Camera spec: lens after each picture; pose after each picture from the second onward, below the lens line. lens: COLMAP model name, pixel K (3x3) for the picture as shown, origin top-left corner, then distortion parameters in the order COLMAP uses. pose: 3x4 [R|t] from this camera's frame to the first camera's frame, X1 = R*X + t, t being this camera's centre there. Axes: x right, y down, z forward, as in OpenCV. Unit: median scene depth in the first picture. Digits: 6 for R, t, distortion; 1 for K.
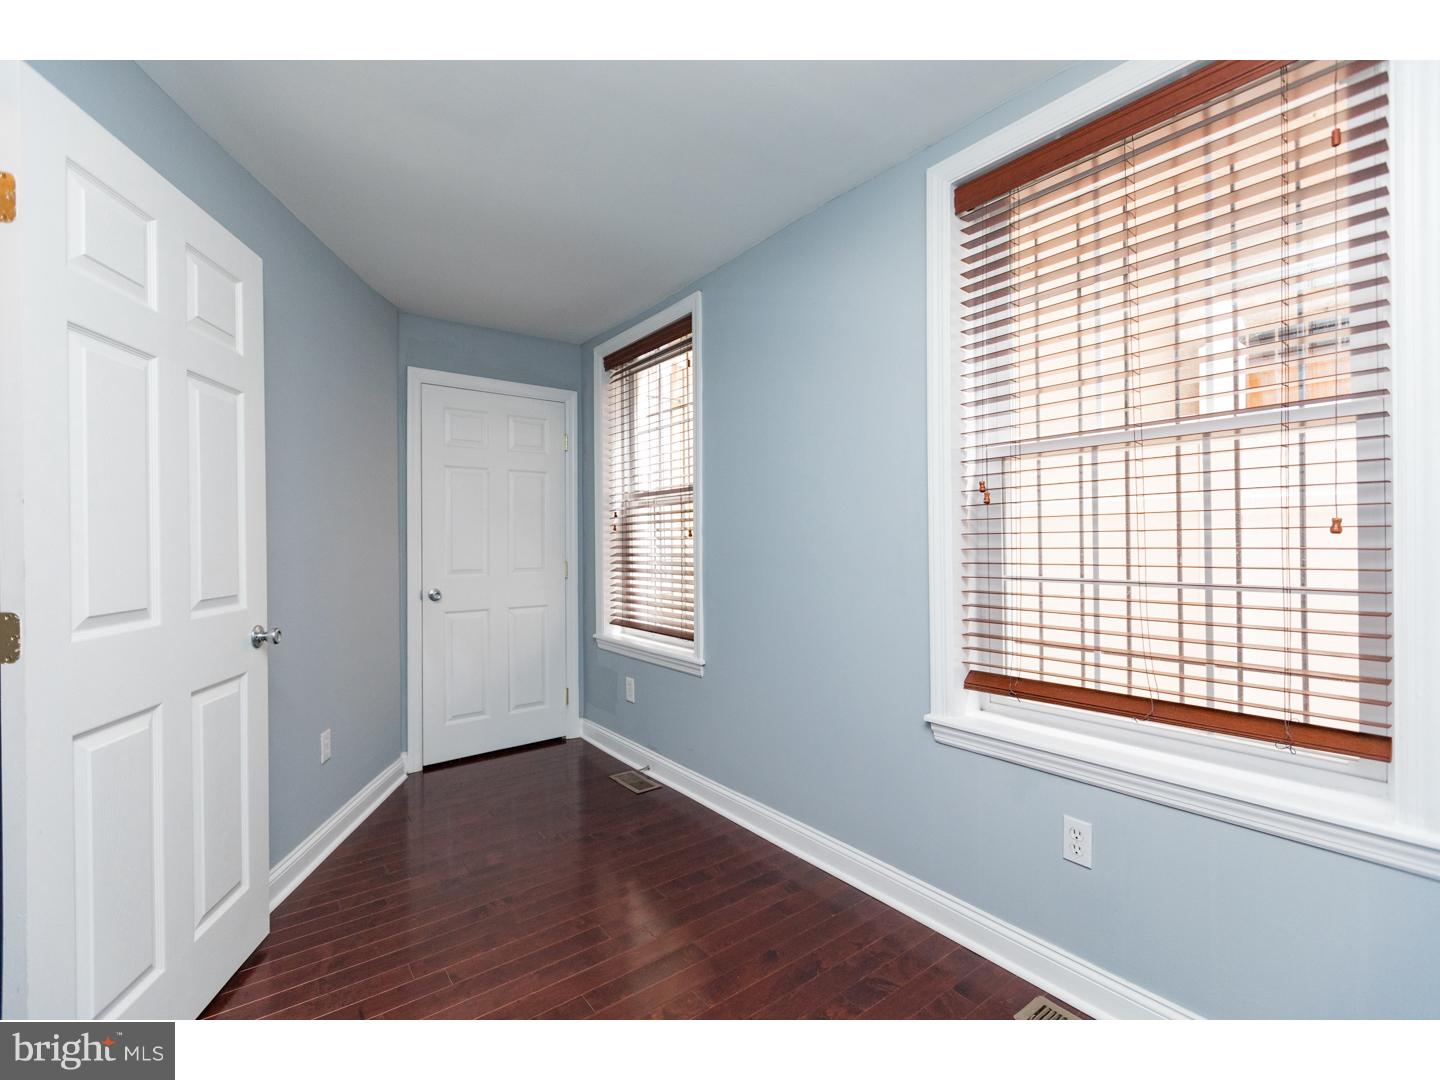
lens RADIAL K [[639.9, 0, 717.0], [0, 639.9, 534.4], [0, 0, 1]] dist [-0.000827, -0.000571]
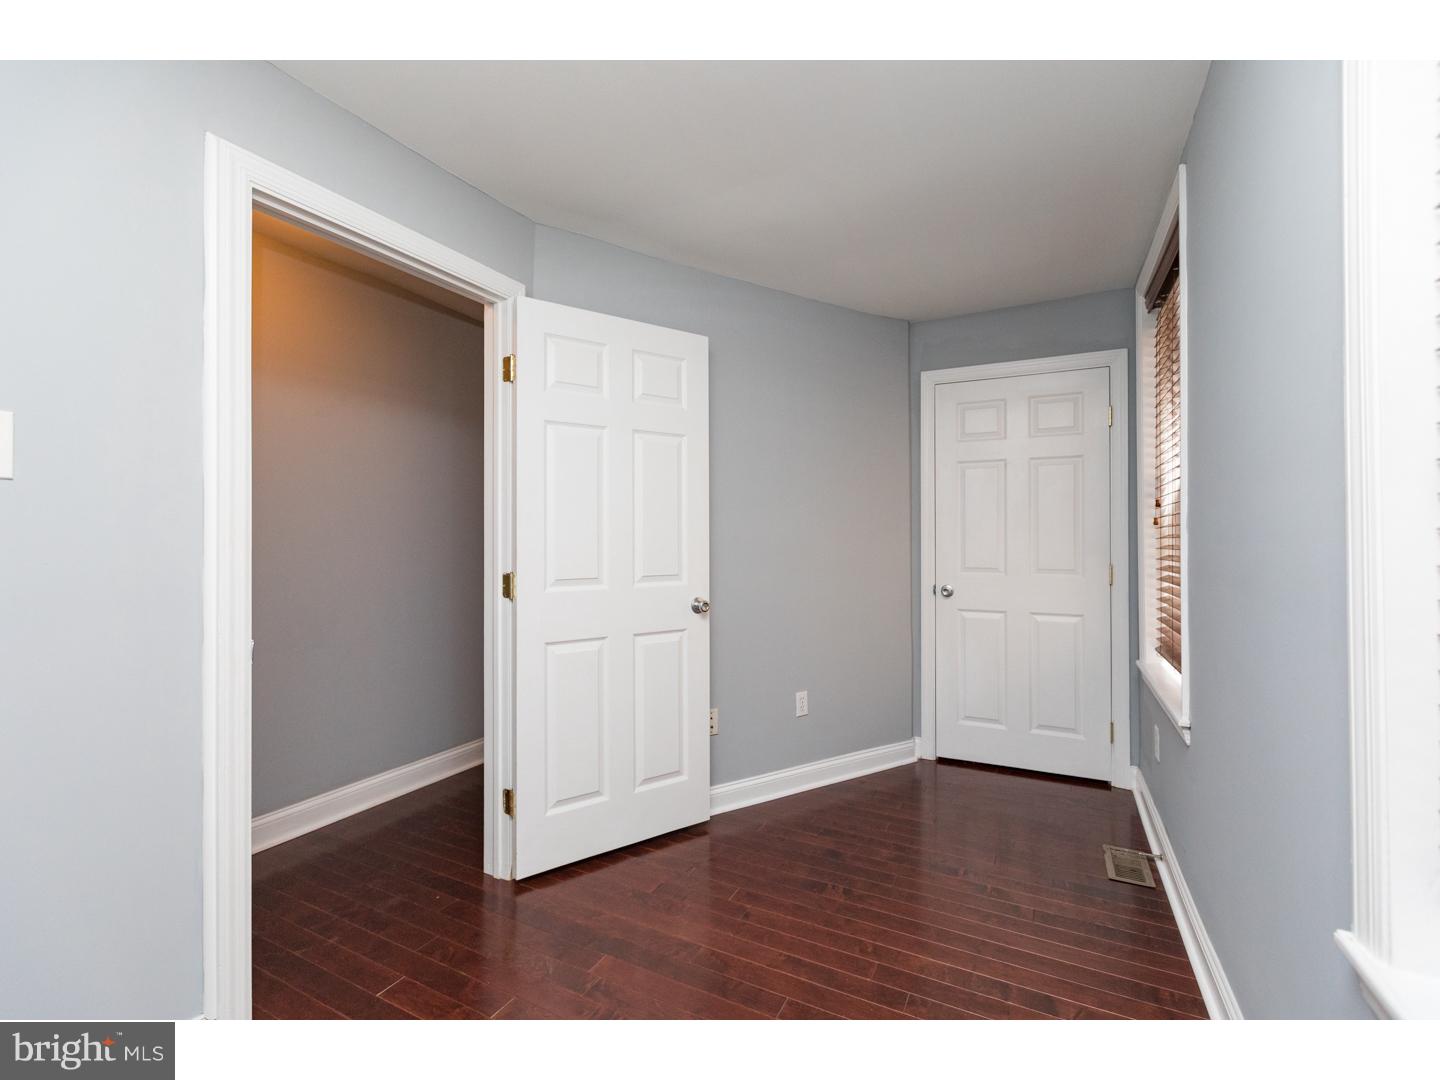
lens RADIAL K [[650.0, 0, 715.8], [0, 650.0, 518.3], [0, 0, 1]] dist [-0.001416, -0.000355]
pose [[0.431129, -0.014728, -0.902170, 0.340339], [0.003783, 0.999887, -0.014515, -0.006382], [0.902282, 0.002845, 0.431137, 0.234569]]
